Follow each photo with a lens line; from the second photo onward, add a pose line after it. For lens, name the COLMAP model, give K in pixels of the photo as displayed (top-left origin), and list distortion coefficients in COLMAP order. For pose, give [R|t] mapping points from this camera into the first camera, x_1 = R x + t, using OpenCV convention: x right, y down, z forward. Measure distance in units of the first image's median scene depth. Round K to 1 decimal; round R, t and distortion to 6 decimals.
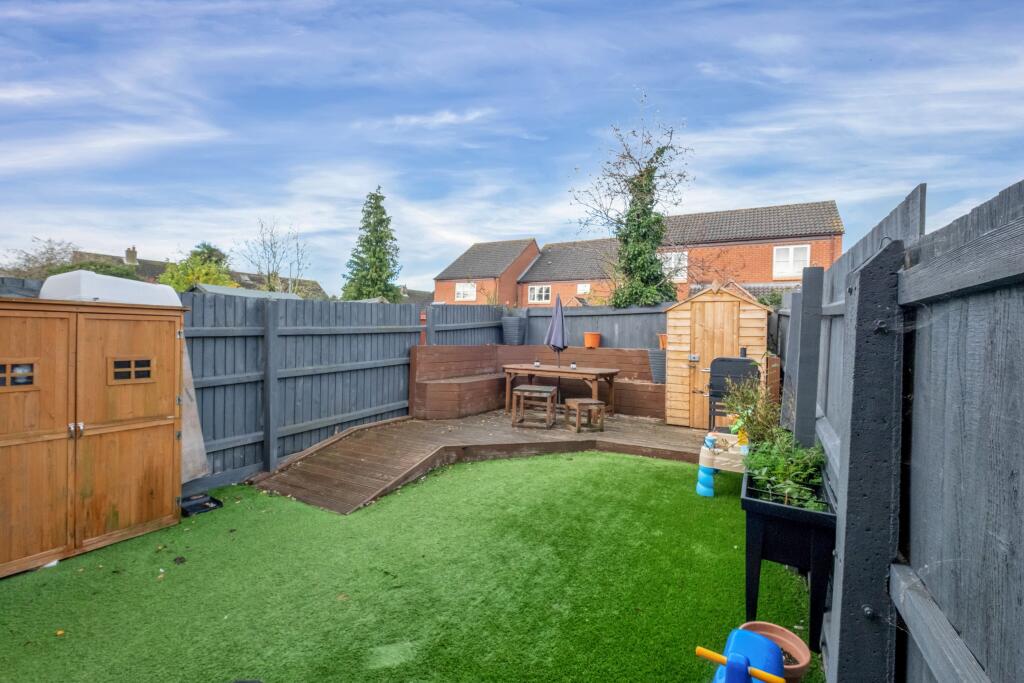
lens RADIAL K [[444.6, 0, 515.5], [0, 444.6, 340.3], [0, 0, 1]] dist [-0.002120, -0.000871]
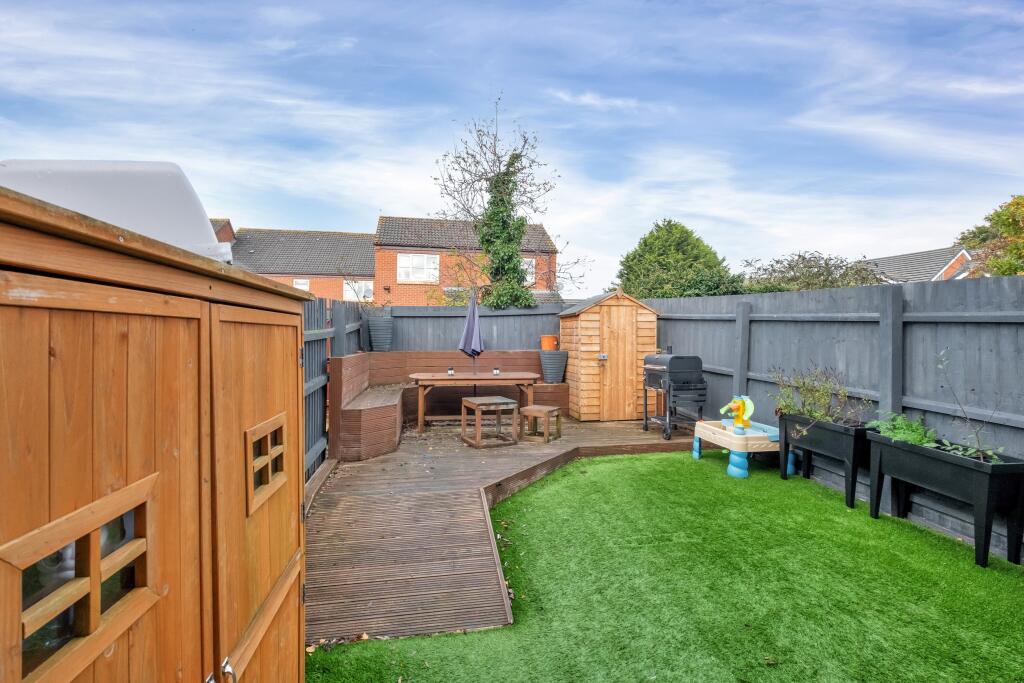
lens RADIAL K [[444.6, 0, 515.8], [0, 444.6, 338.9], [0, 0, 1]] dist [-0.002120, -0.000871]
pose [[0.788476, -0.021387, 0.614694, -0.434524], [0.023852, 0.999707, 0.004187, -0.014089], [-0.614603, 0.011360, 0.788755, 0.273272]]
